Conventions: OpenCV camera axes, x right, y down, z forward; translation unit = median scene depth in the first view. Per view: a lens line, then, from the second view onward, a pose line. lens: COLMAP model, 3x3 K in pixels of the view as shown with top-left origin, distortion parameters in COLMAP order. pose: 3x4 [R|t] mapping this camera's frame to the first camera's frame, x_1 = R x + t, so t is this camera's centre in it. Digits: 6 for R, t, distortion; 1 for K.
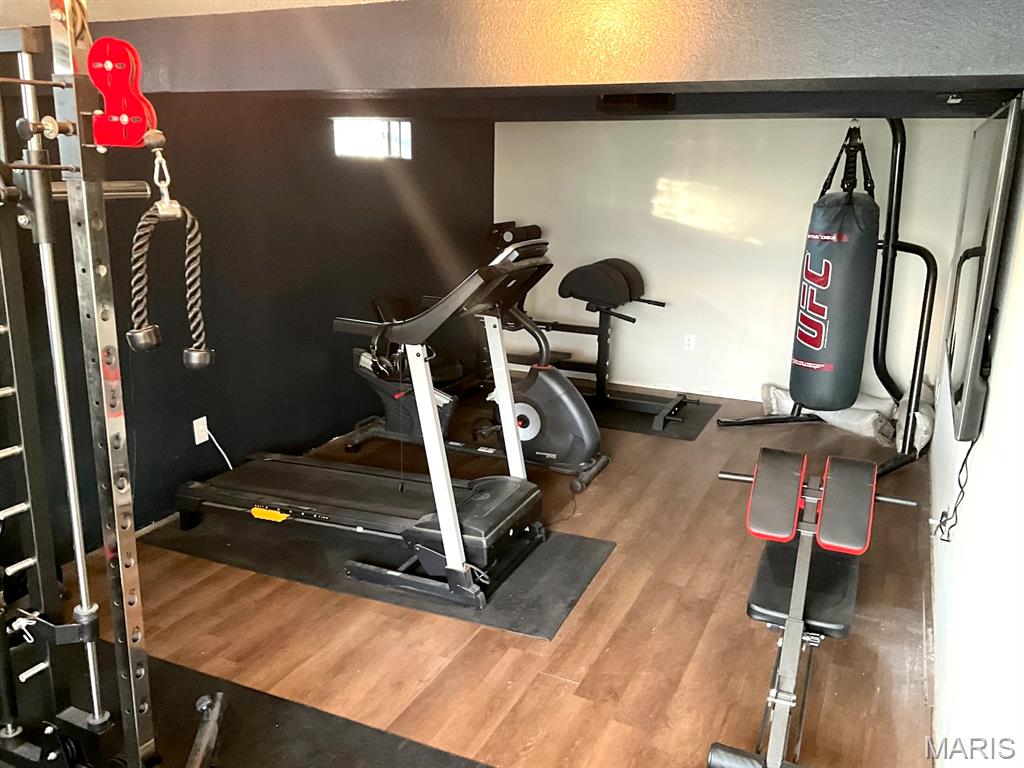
lens RADIAL K [[851.2, 0, 512.0], [0, 851.2, 384.0], [0, 0, 1]] dist [0.116005, -0.215593]
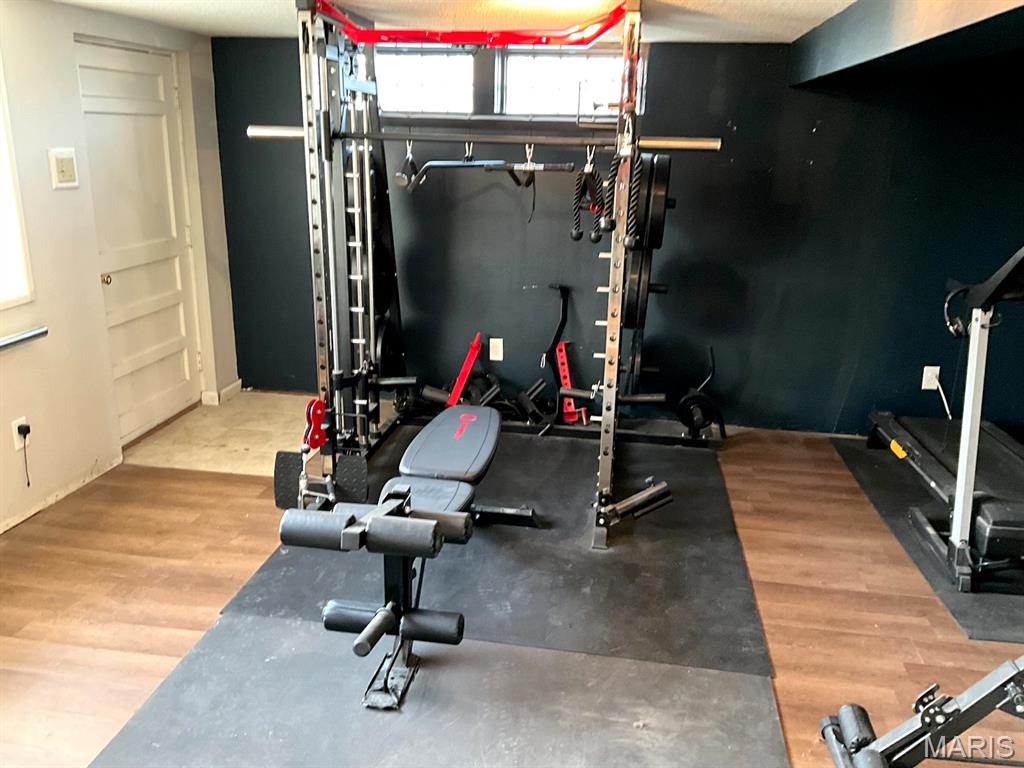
lens RADIAL K [[851.2, 0, 512.0], [0, 851.2, 384.0], [0, 0, 1]] dist [0.116005, -0.215593]
pose [[0.274179, 0.257715, -0.926503, 0.722886], [-0.252118, 0.948989, 0.189361, -0.019292], [0.928042, 0.181669, 0.325167, 0.178037]]
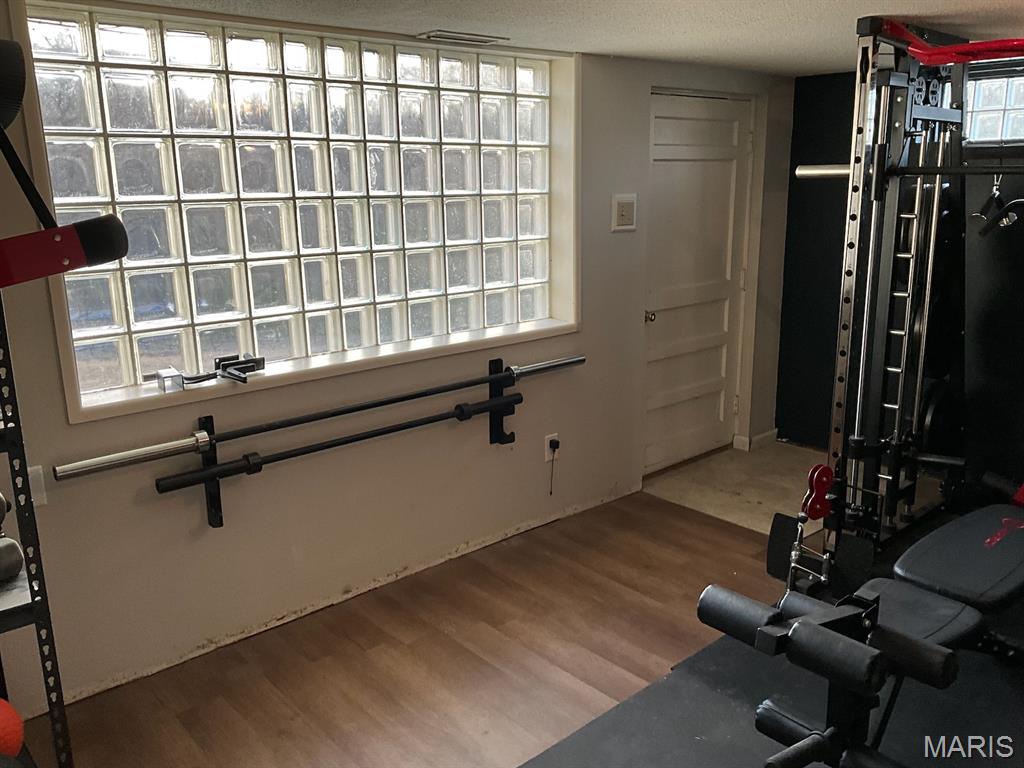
lens RADIAL K [[851.2, 0, 512.0], [0, 851.2, 384.0], [0, 0, 1]] dist [0.116005, -0.215593]
pose [[-0.399140, 0.204154, -0.893873, 0.667843], [-0.219995, 0.925095, 0.309519, -0.034289], [0.890107, 0.320189, -0.324329, 0.247972]]
